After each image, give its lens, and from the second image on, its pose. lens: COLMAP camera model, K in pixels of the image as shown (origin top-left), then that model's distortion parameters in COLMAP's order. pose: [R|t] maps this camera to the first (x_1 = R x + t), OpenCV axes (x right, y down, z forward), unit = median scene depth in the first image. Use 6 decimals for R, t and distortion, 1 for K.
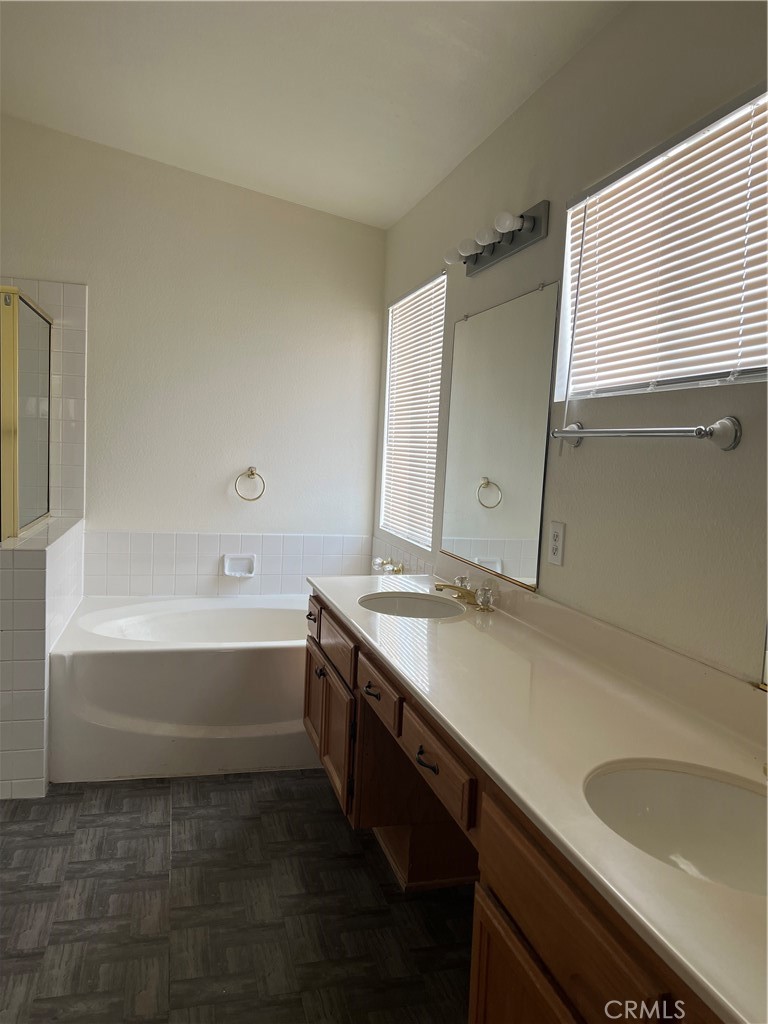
lens RADIAL K [[772.5, 0, 383.5], [0, 772.5, 512.9], [0, 0, 1]] dist [0.063008, -0.066391]
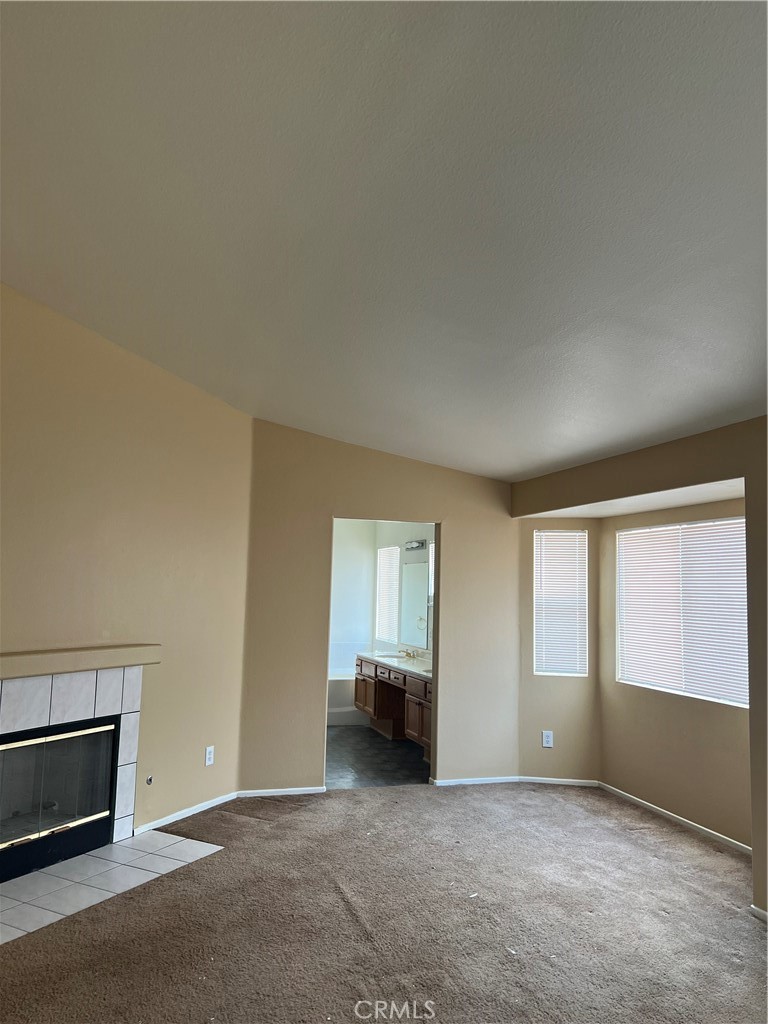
lens RADIAL K [[772.5, 0, 383.9], [0, 772.5, 511.4], [0, 0, 1]] dist [0.063008, -0.066391]
pose [[0.999026, -0.023696, 0.037211, -0.085654], [0.029738, 0.984769, -0.171304, 0.061861], [-0.032585, 0.172243, 0.984515, -1.969673]]
